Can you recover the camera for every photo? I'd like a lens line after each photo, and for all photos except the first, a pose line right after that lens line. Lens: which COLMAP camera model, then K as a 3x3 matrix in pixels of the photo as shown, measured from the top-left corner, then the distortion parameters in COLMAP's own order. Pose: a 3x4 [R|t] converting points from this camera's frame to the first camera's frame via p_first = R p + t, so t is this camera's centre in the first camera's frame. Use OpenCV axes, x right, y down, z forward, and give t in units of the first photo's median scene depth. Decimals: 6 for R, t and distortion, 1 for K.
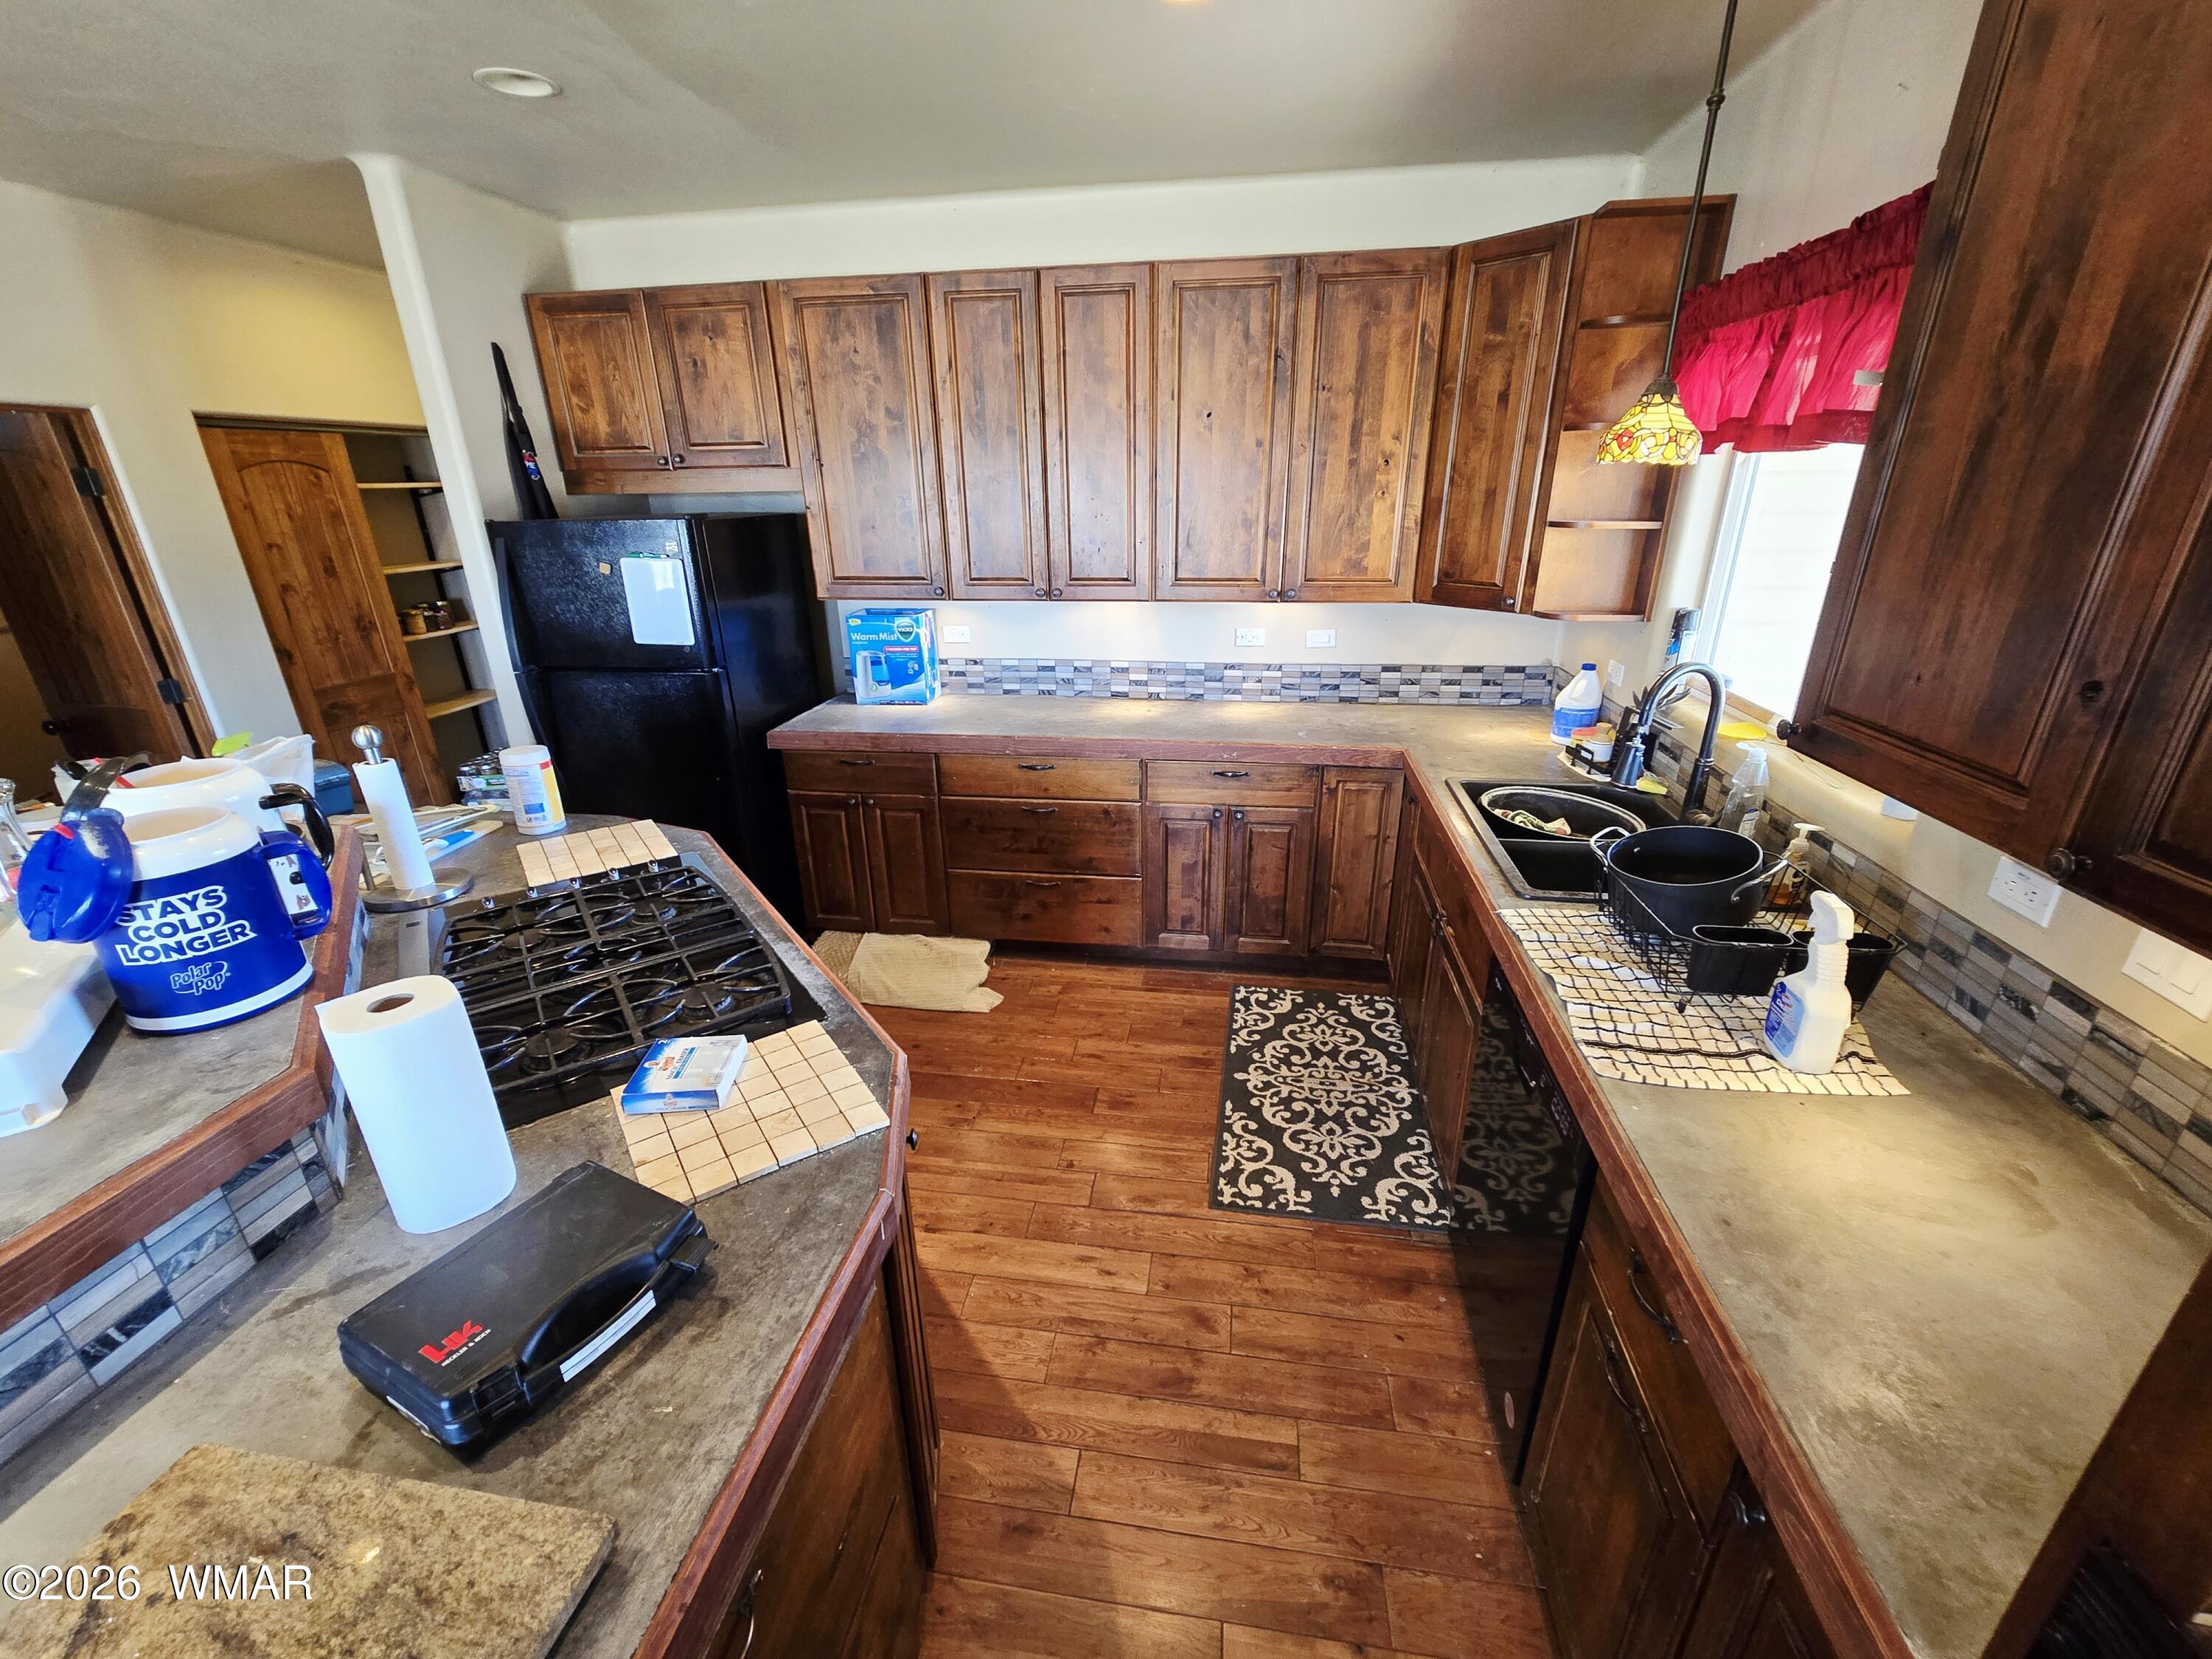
lens RADIAL K [[905.0, 0, 1105.3], [0, 905.0, 835.2], [0, 0, 1]] dist [-0.006506, 0.001086]
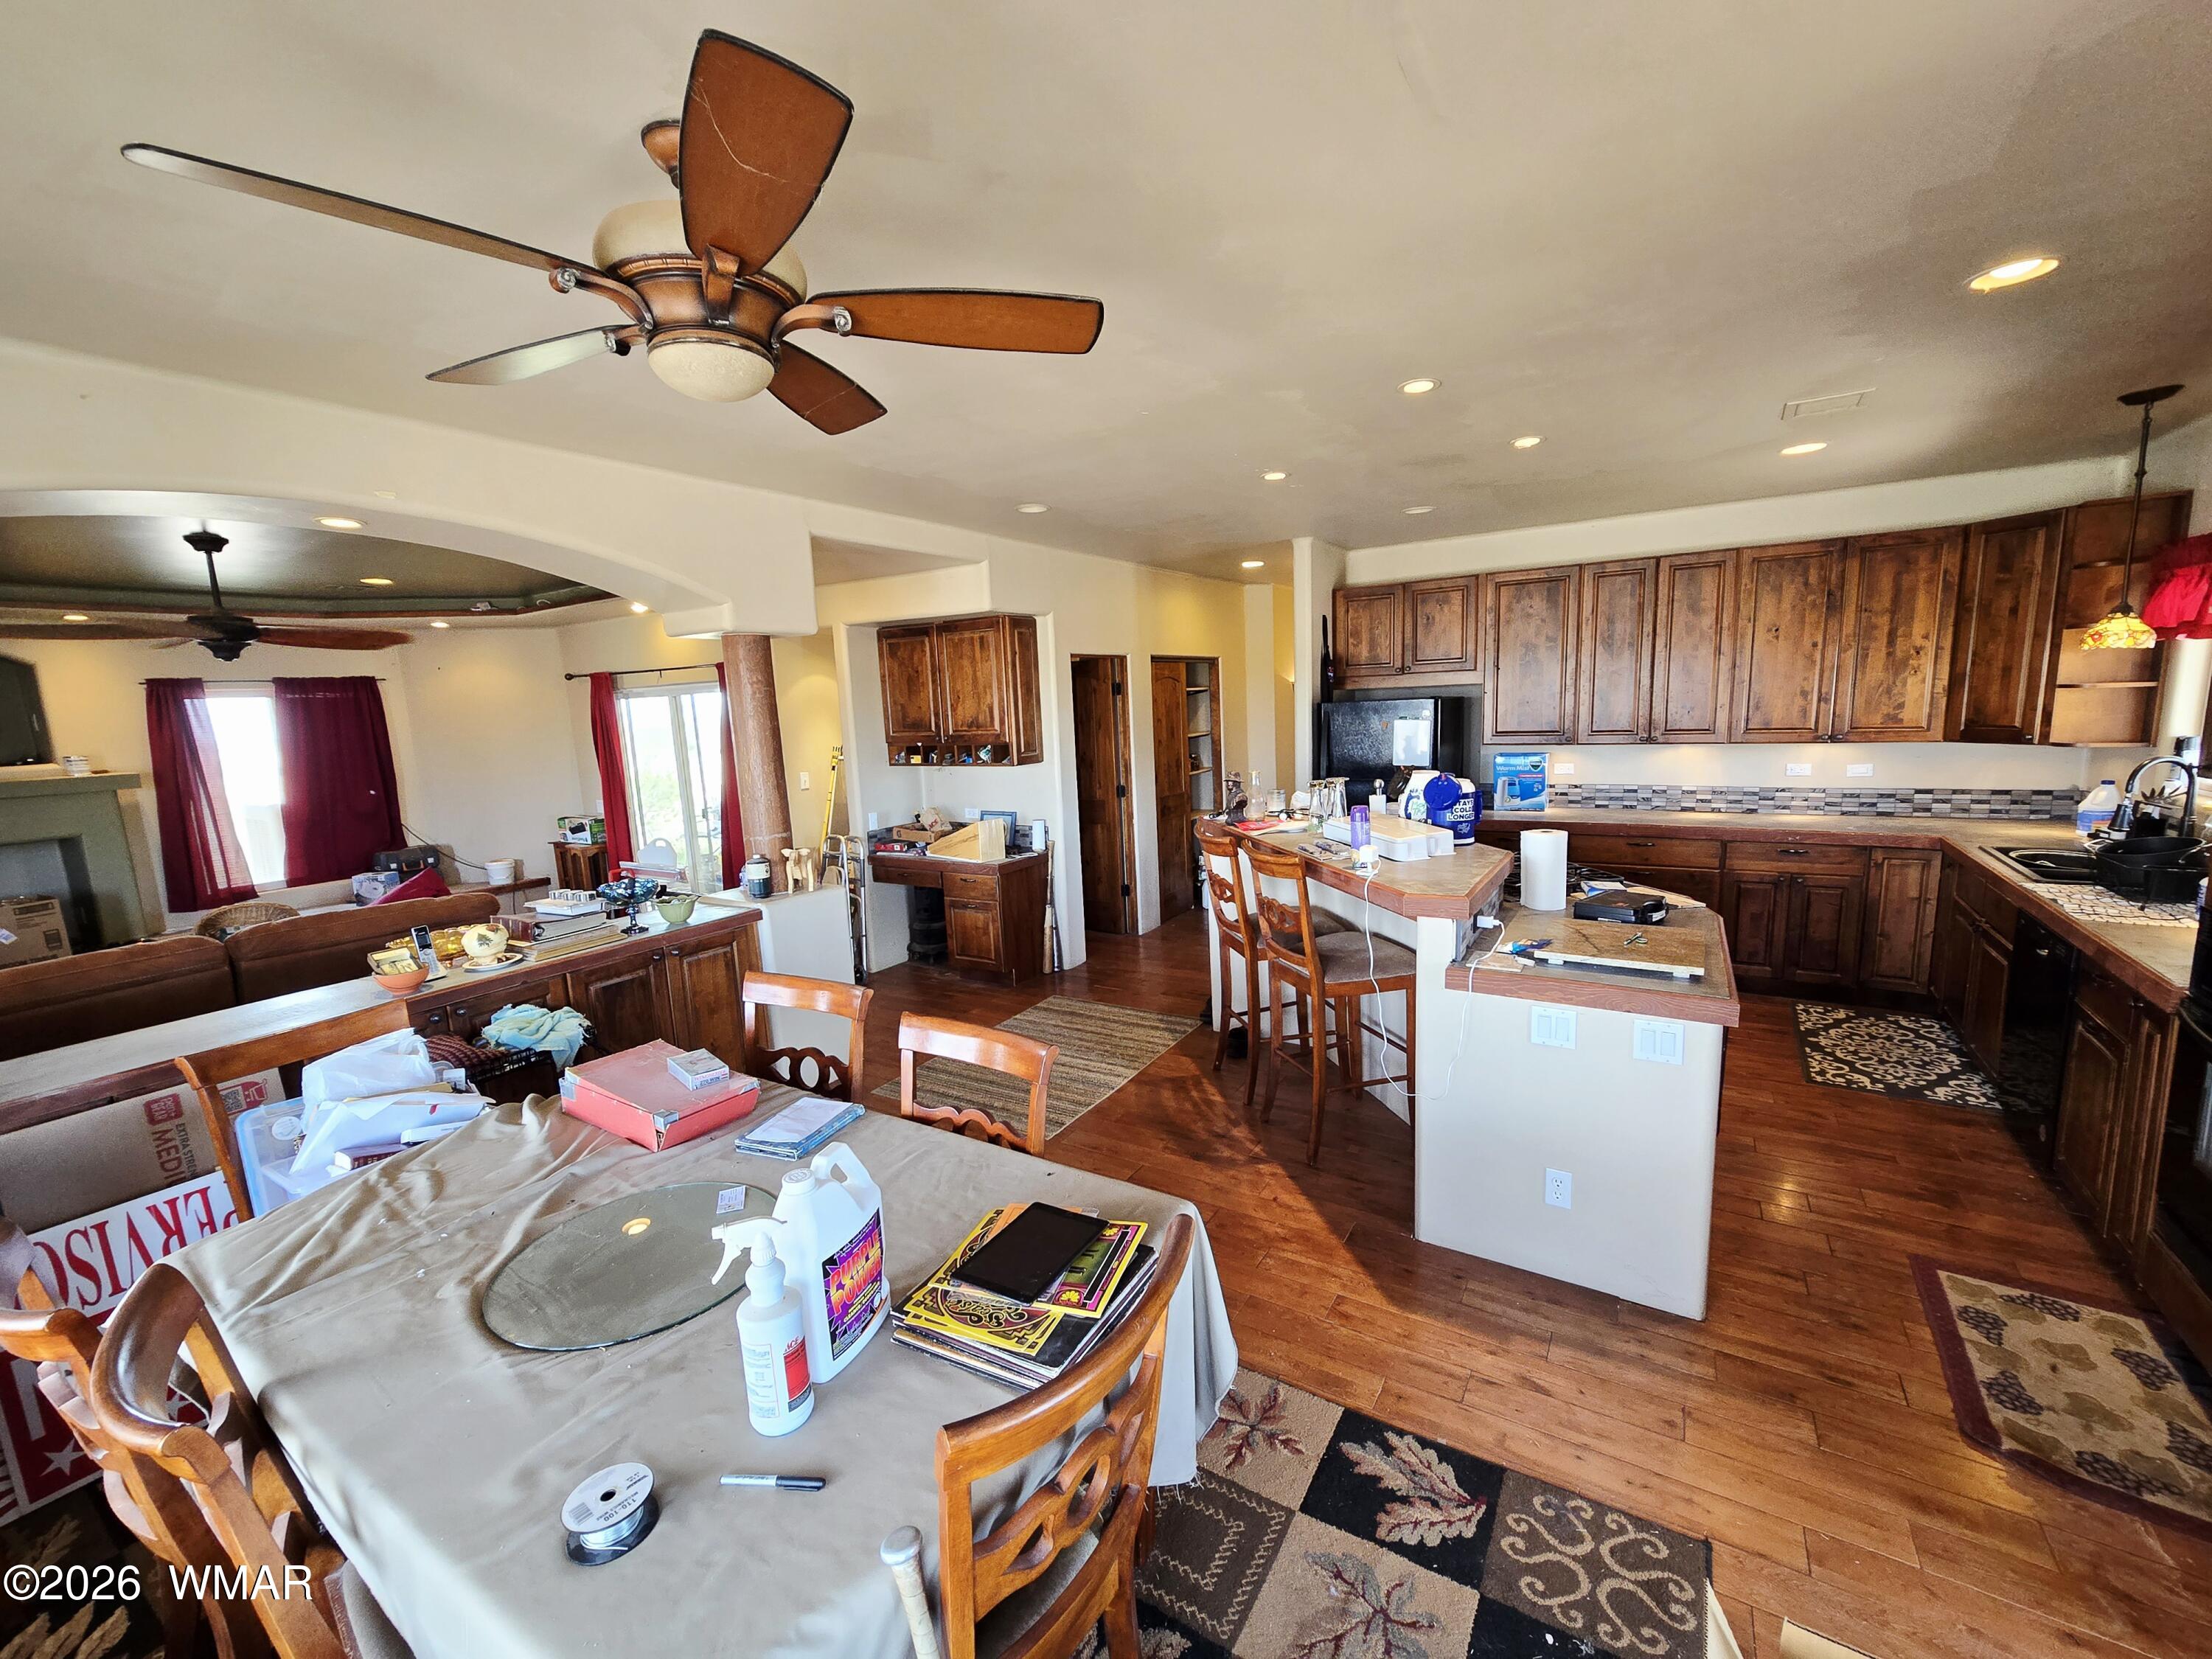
lens RADIAL K [[905.0, 0, 1096.9], [0, 905.0, 839.1], [0, 0, 1]] dist [-0.006506, 0.001086]
pose [[0.913228, 0.036872, -0.405777, -0.322219], [-0.118037, 0.977132, -0.176862, 0.324639], [0.389977, 0.209412, 0.896697, -0.830832]]
